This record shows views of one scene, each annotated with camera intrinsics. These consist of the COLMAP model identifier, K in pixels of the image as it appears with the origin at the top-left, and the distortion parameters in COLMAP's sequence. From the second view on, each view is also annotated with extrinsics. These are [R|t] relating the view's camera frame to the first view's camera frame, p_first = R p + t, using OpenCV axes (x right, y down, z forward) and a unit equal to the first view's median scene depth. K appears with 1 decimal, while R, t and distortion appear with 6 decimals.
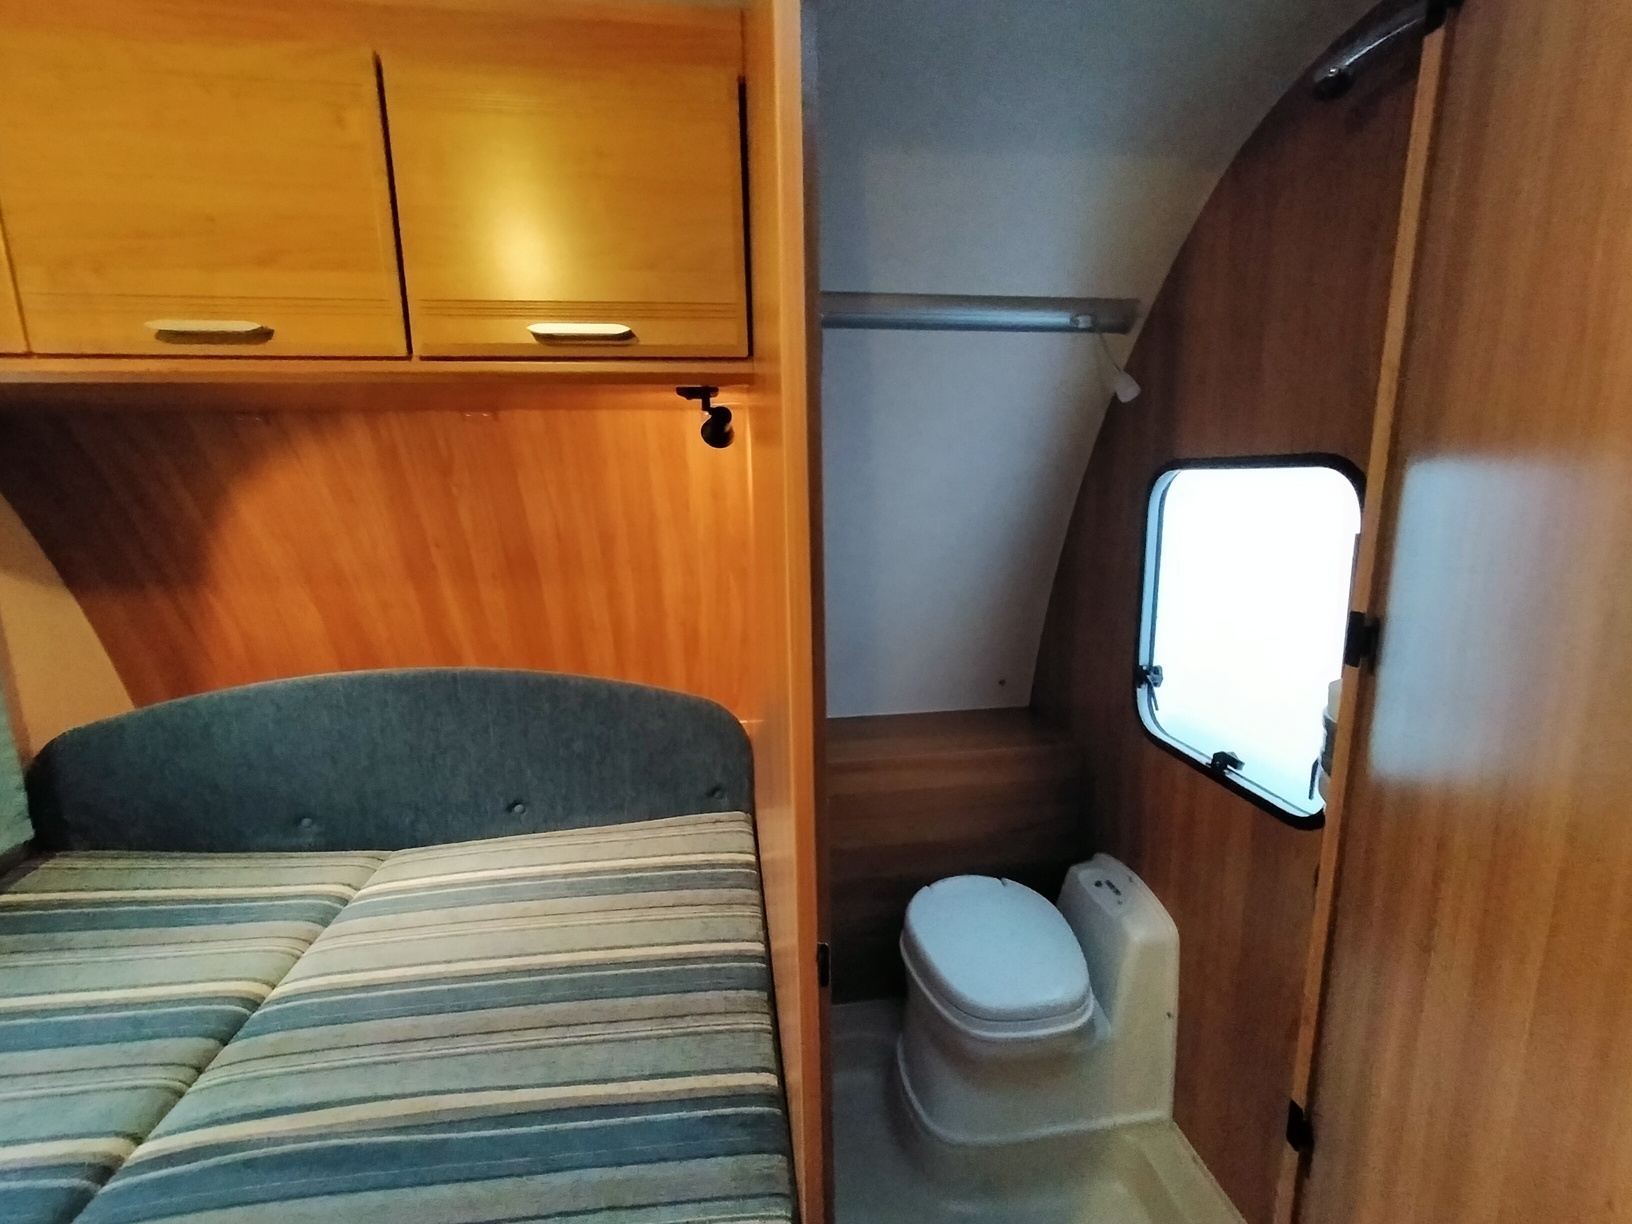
lens RADIAL K [[725.6, 0, 822.0], [0, 725.6, 620.9], [0, 0, 1]] dist [-0.000582, -0.000539]
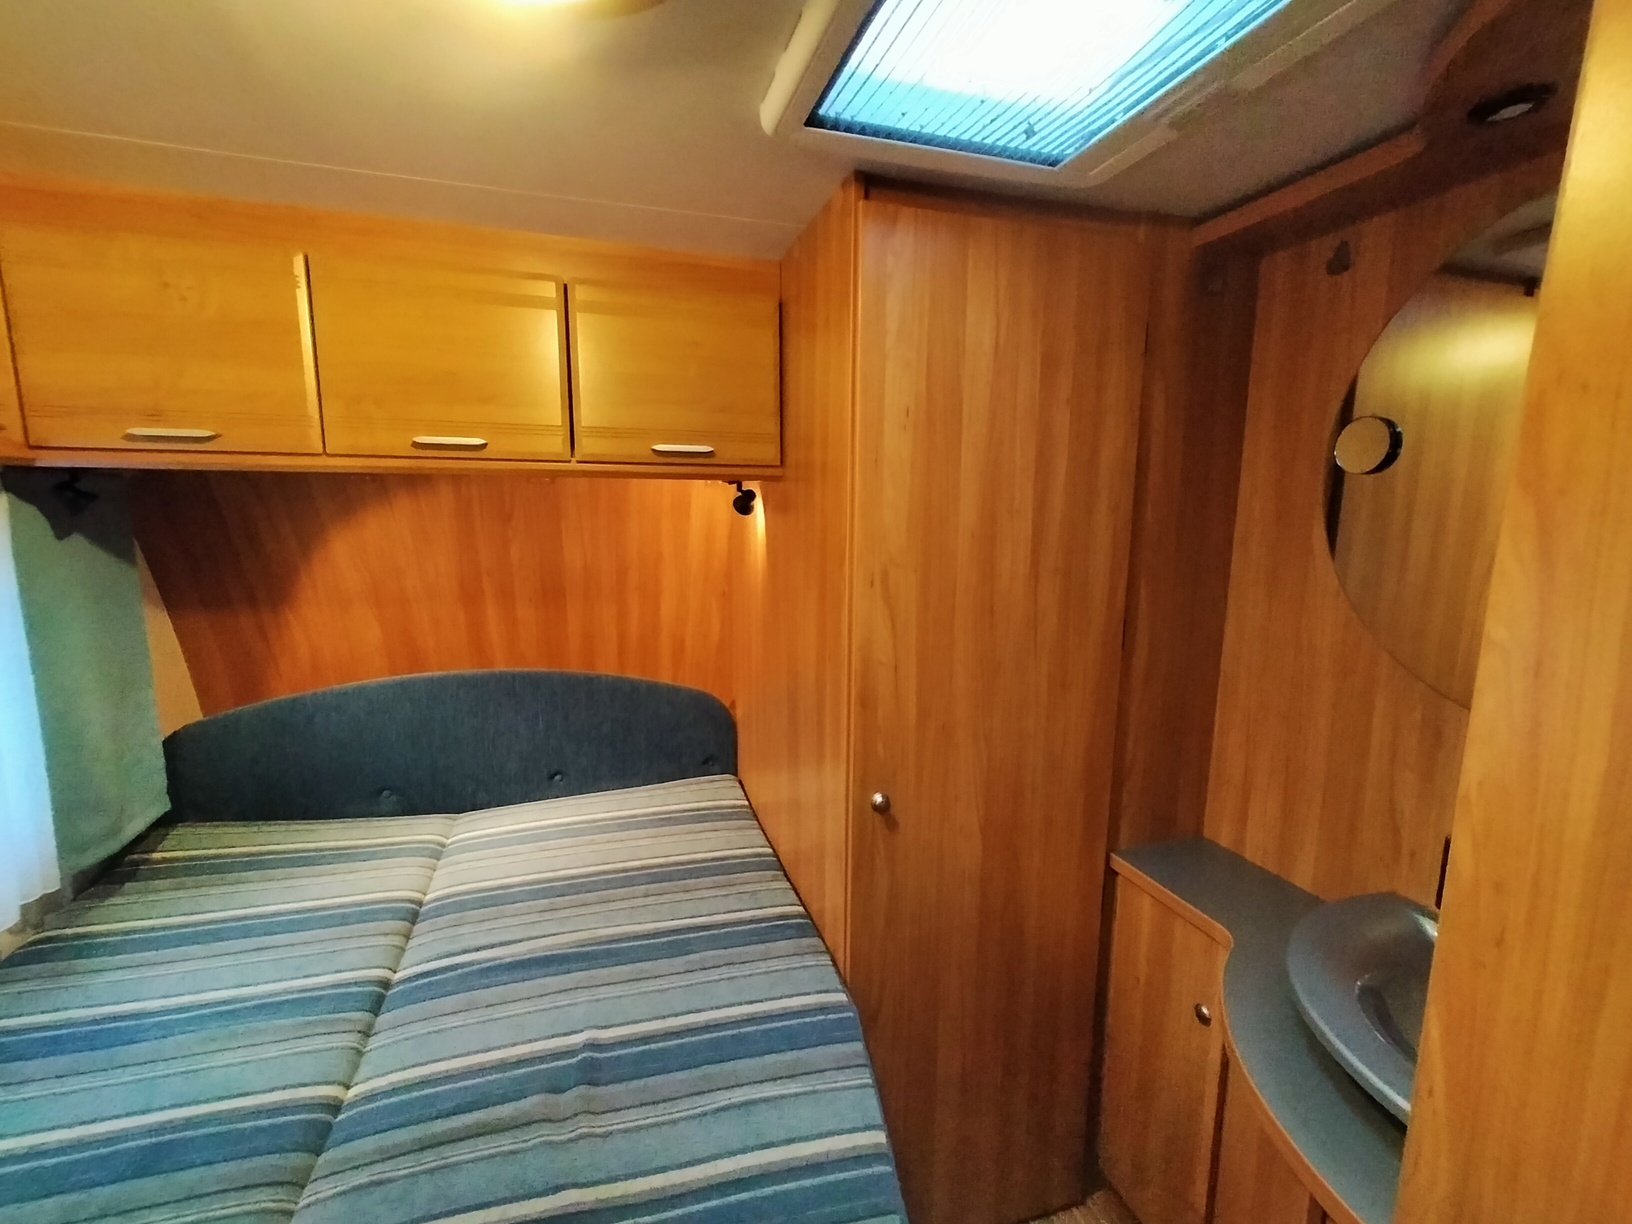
lens RADIAL K [[725.6, 0, 822.0], [0, 725.6, 620.9], [0, 0, 1]] dist [-0.000582, -0.000539]
pose [[0.984679, -0.002683, 0.174359, -0.188029], [0.008045, 0.999516, -0.030050, 0.021860], [-0.174194, 0.030992, 0.984224, -0.388829]]
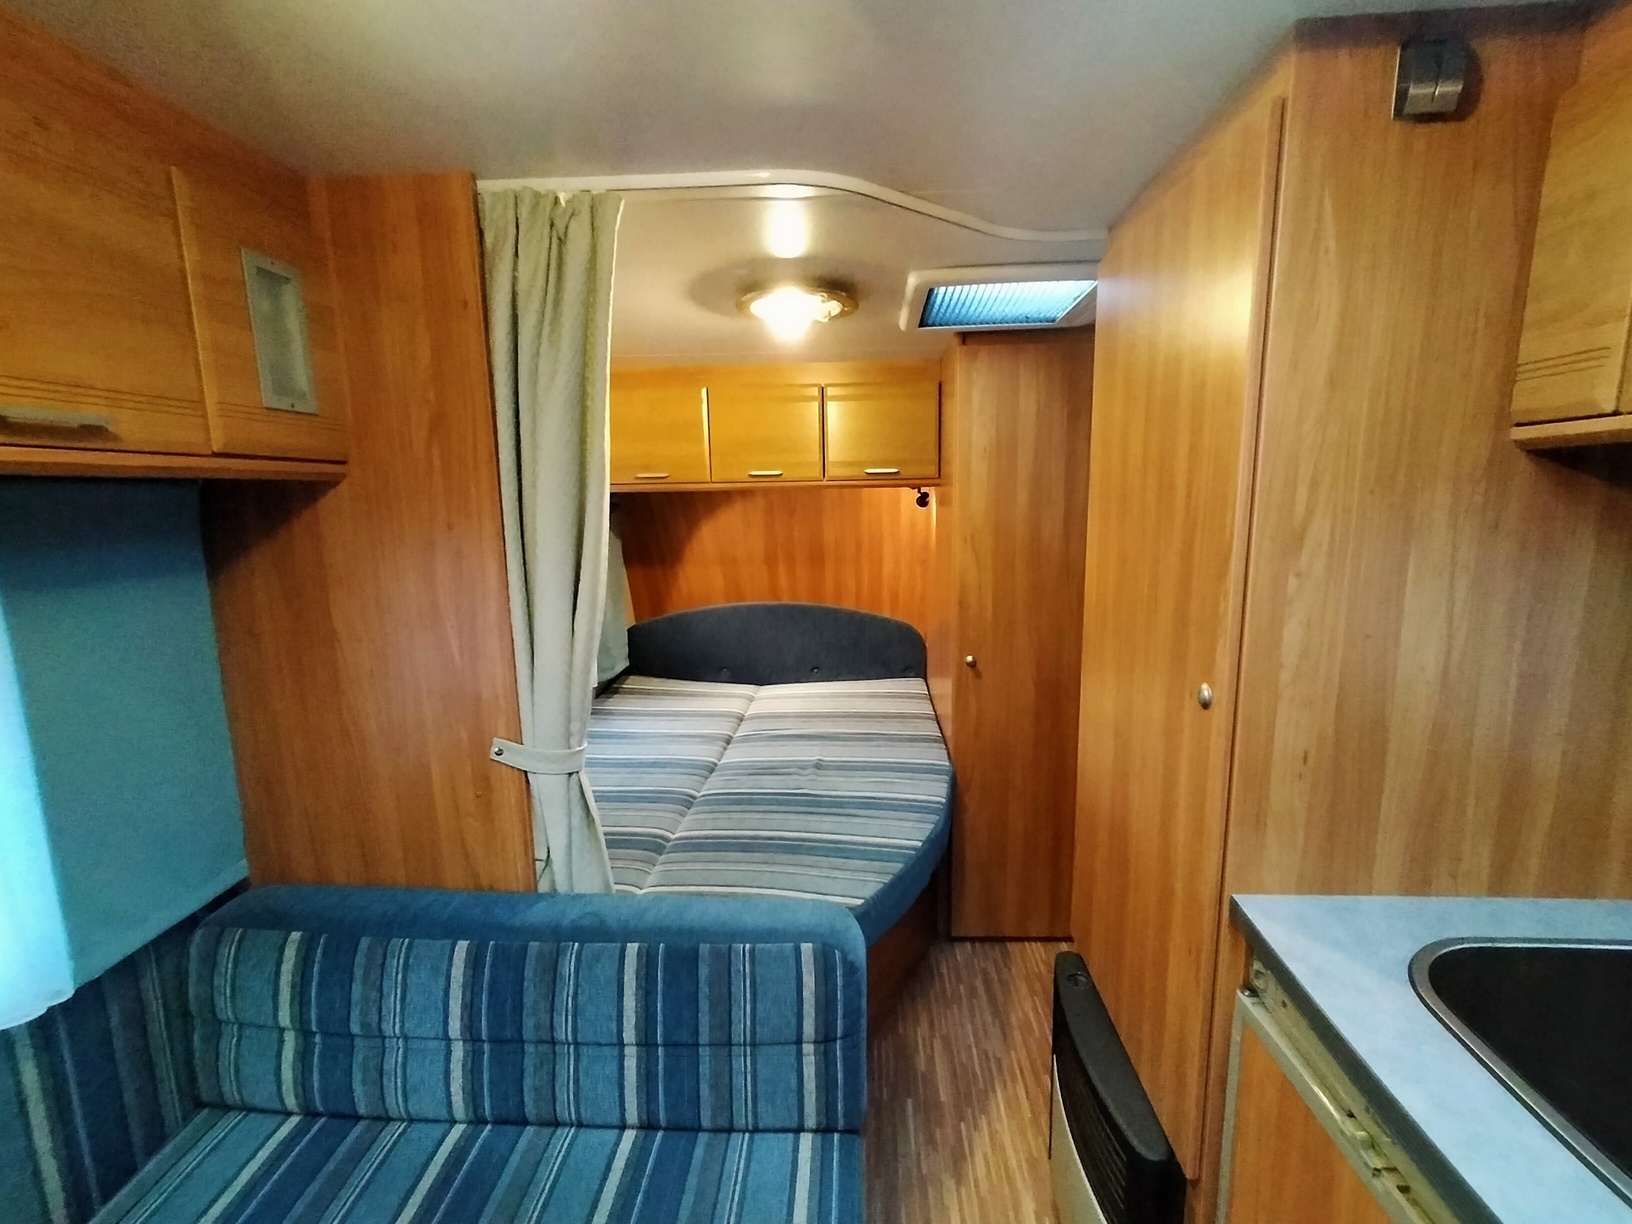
lens RADIAL K [[725.6, 0, 822.0], [0, 725.6, 620.9], [0, 0, 1]] dist [-0.000582, -0.000539]
pose [[0.980367, 0.029038, -0.195030, 0.011731], [-0.033579, 0.999236, -0.020016, 0.163062], [0.194299, 0.026172, 0.980593, -1.151372]]
